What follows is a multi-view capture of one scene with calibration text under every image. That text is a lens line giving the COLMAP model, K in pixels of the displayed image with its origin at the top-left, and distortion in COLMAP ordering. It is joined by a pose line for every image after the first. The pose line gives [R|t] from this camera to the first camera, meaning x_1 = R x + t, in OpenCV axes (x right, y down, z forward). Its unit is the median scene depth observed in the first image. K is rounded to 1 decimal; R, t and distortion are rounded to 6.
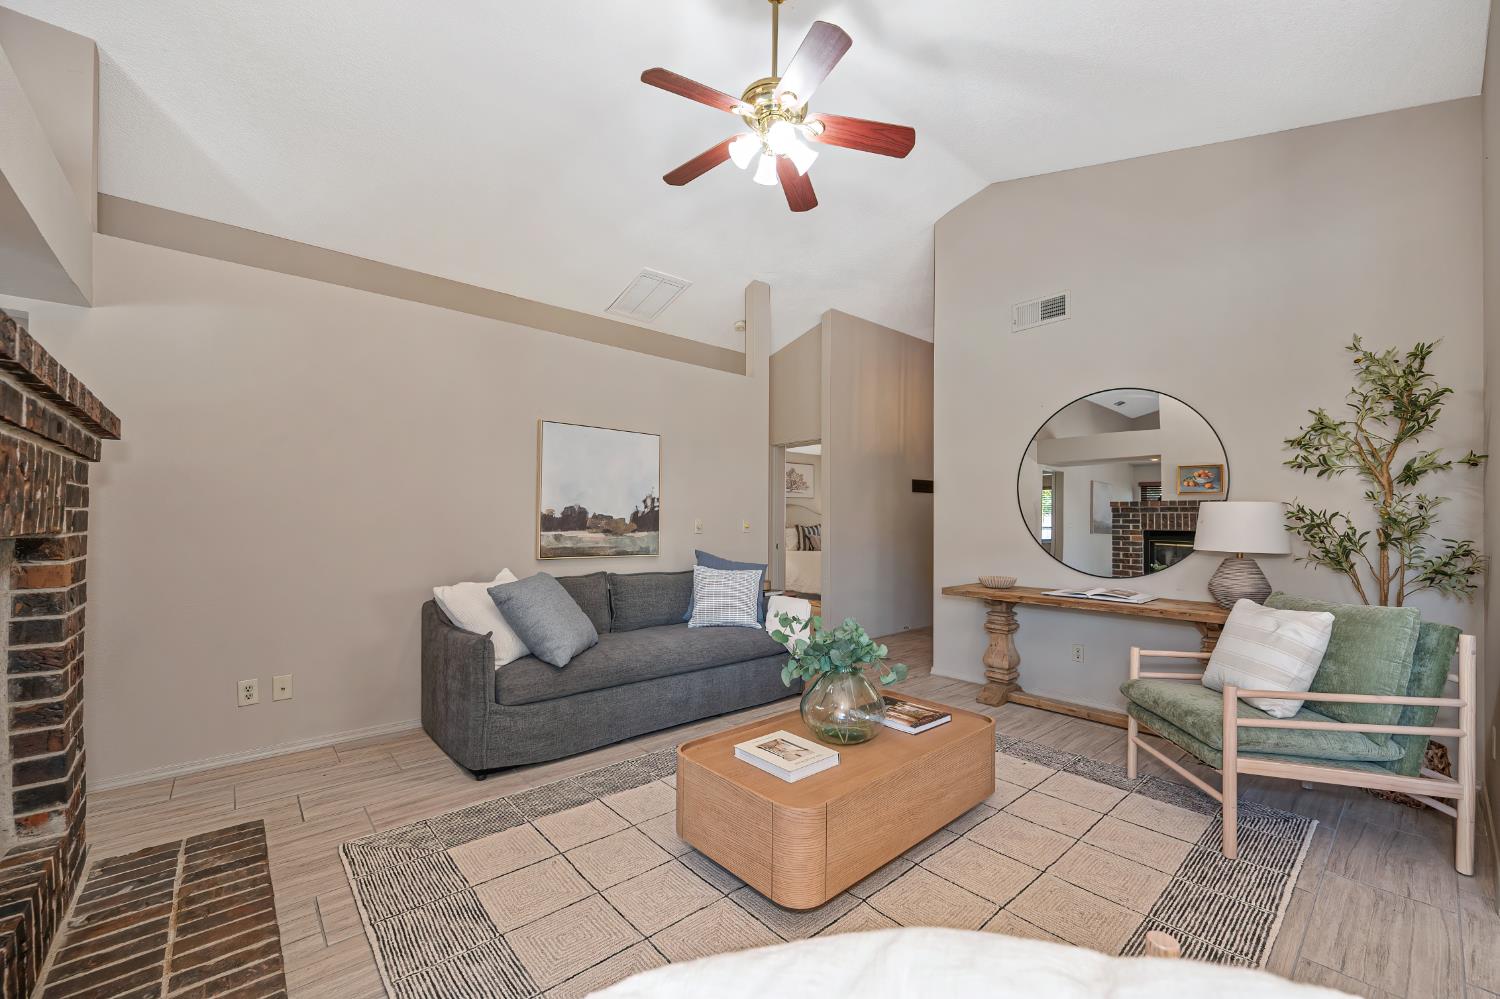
lens RADIAL K [[599.2, 0, 762.4], [0, 599.2, 533.0], [0, 0, 1]] dist [0.000645, 0.000102]
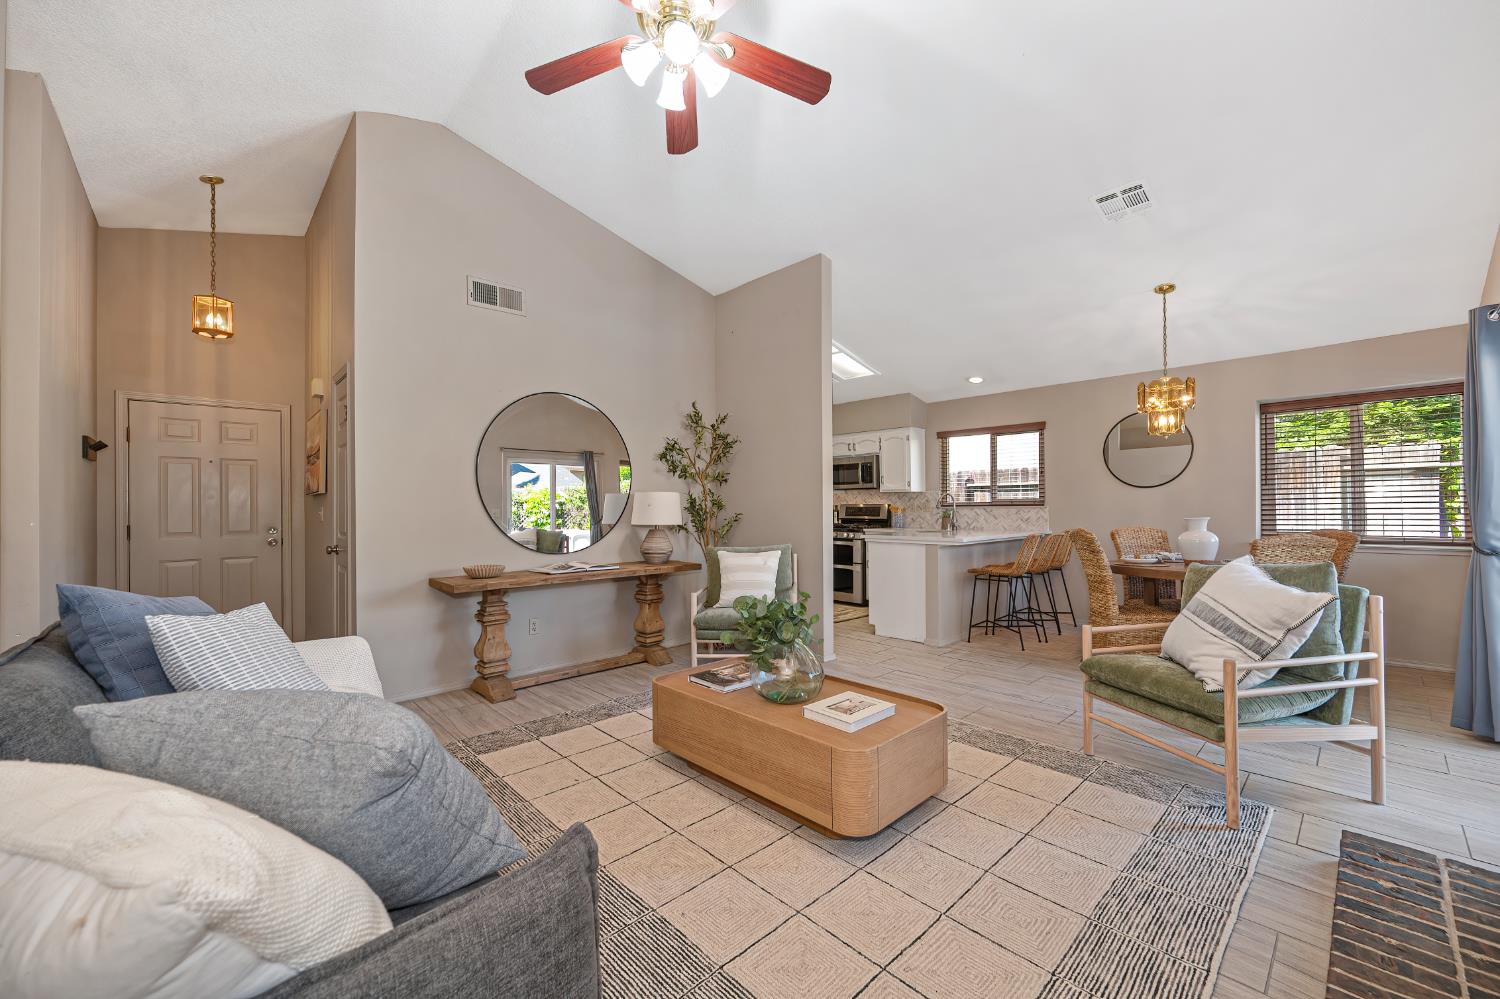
lens RADIAL K [[592.6, 0, 750.7], [0, 592.6, 504.8], [0, 0, 1]] dist [-0.000302, 0.000124]
pose [[-0.020873, -0.003339, 0.999777, -0.556760], [0.025675, 0.999663, 0.003875, -0.015137], [-0.999452, 0.025750, -0.020780, 0.620314]]
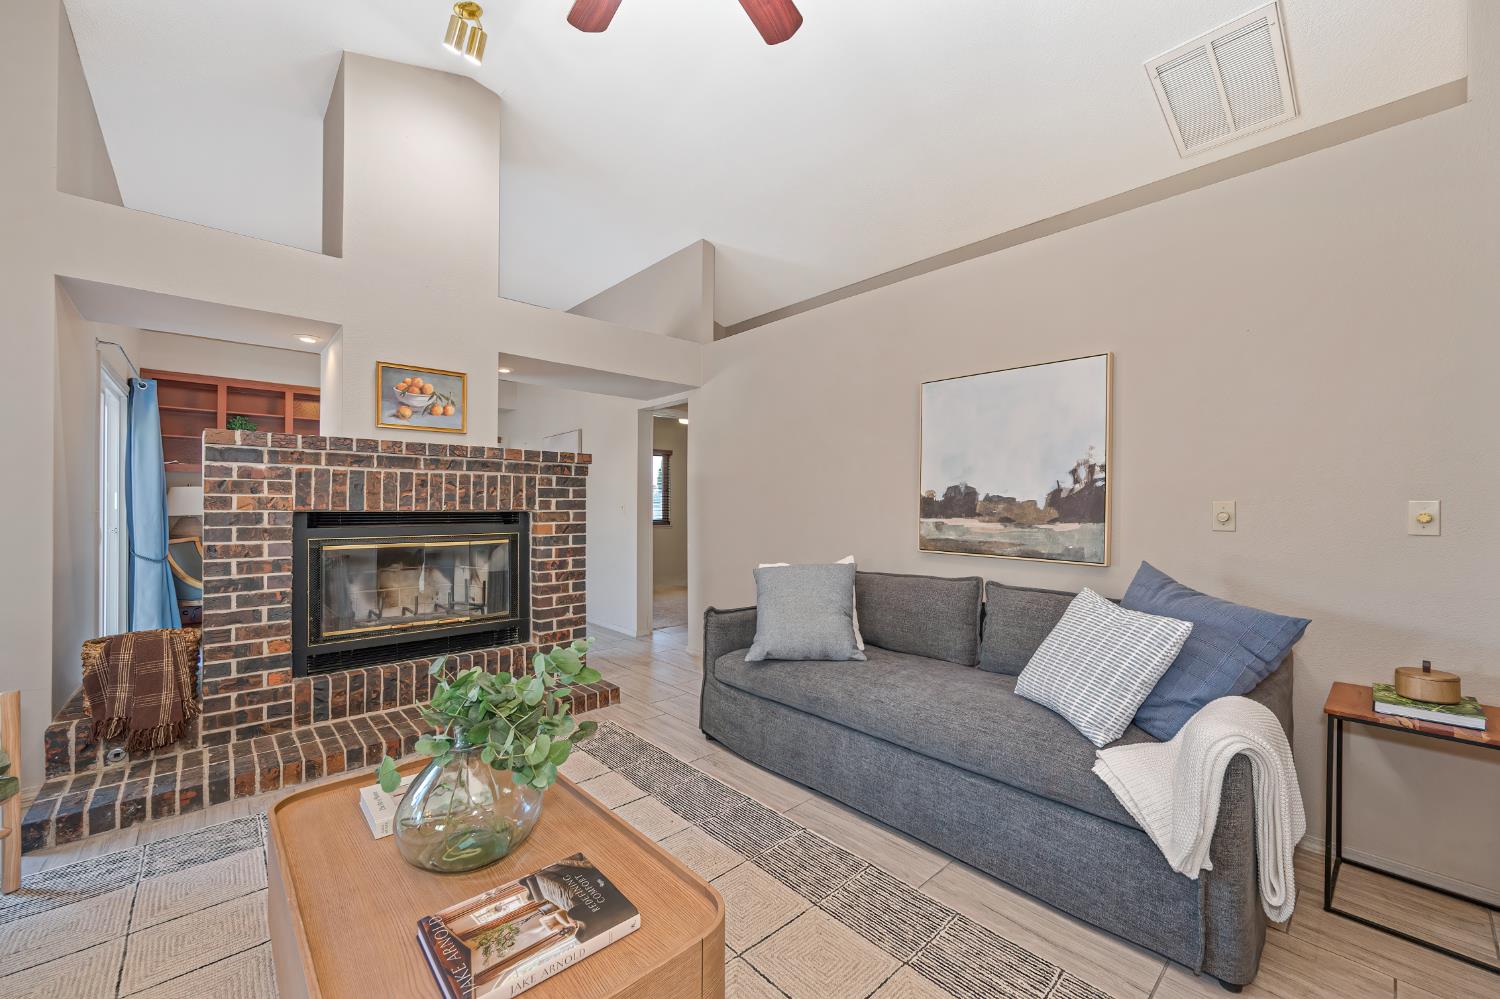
lens RADIAL K [[592.6, 0, 750.7], [0, 592.6, 504.8], [0, 0, 1]] dist [-0.000302, 0.000124]
pose [[0.004972, -0.004085, -0.999979, 0.430273], [-0.021433, 0.999762, -0.004191, -0.011707], [0.999758, 0.021453, 0.004883, 0.732561]]
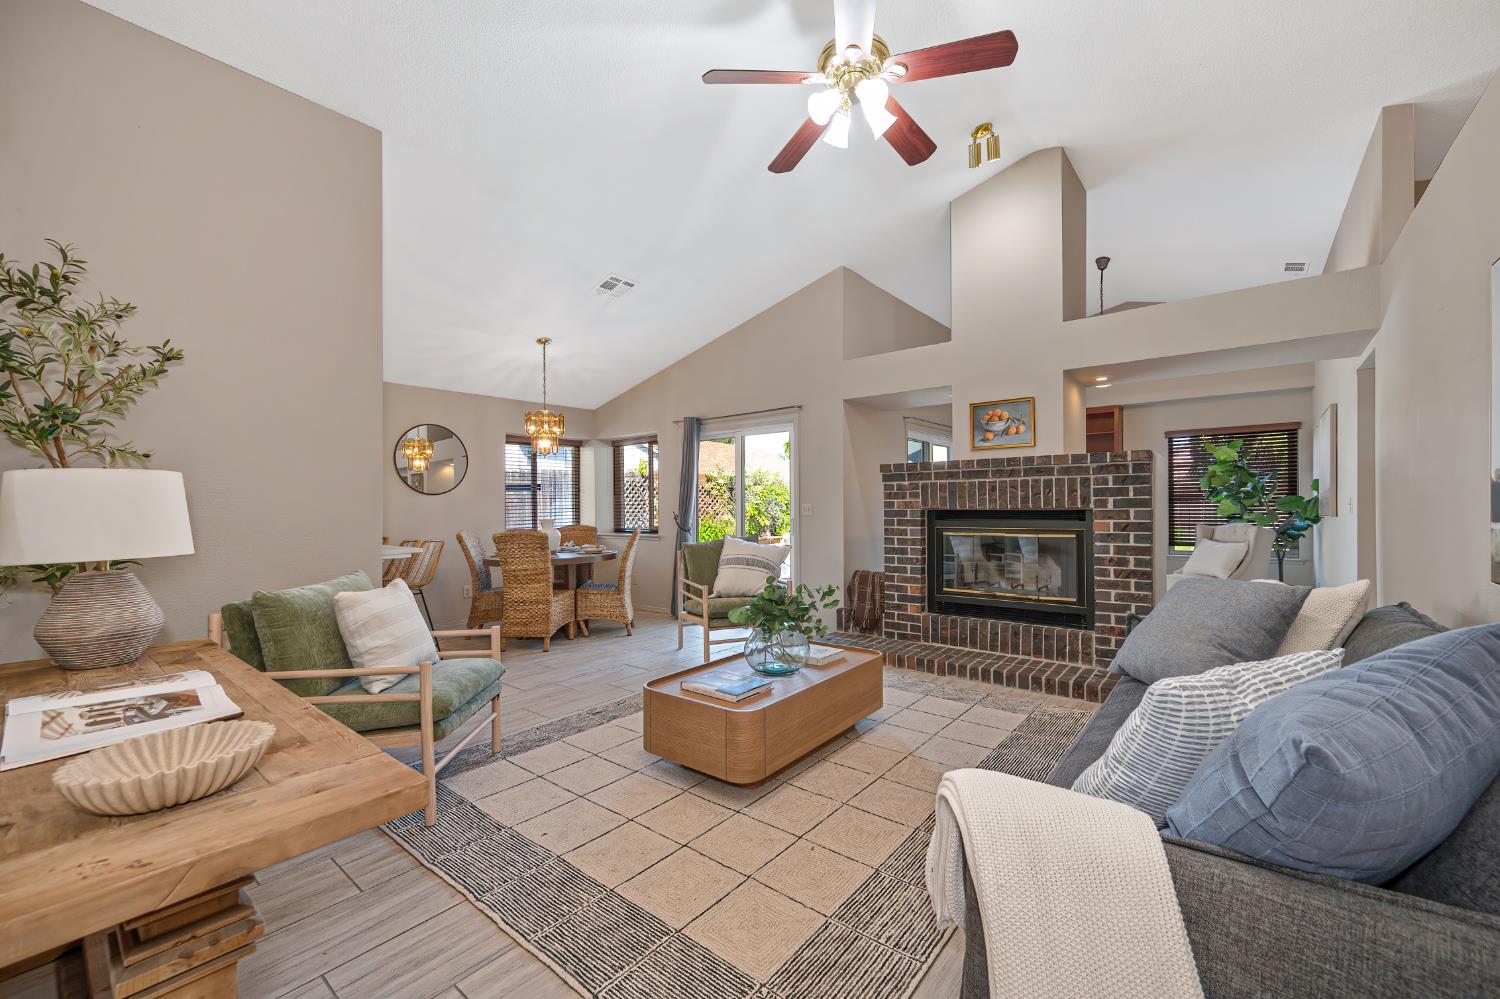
lens RADIAL K [[593.8, 0, 767.8], [0, 593.8, 510.3], [0, 0, 1]] dist [0.002145, 0.000151]
pose [[-0.985547, 0.002361, -0.169384, 0.210185], [-0.000866, 0.999820, 0.018974, -0.015236], [0.169399, 0.018847, -0.985367, 1.287174]]
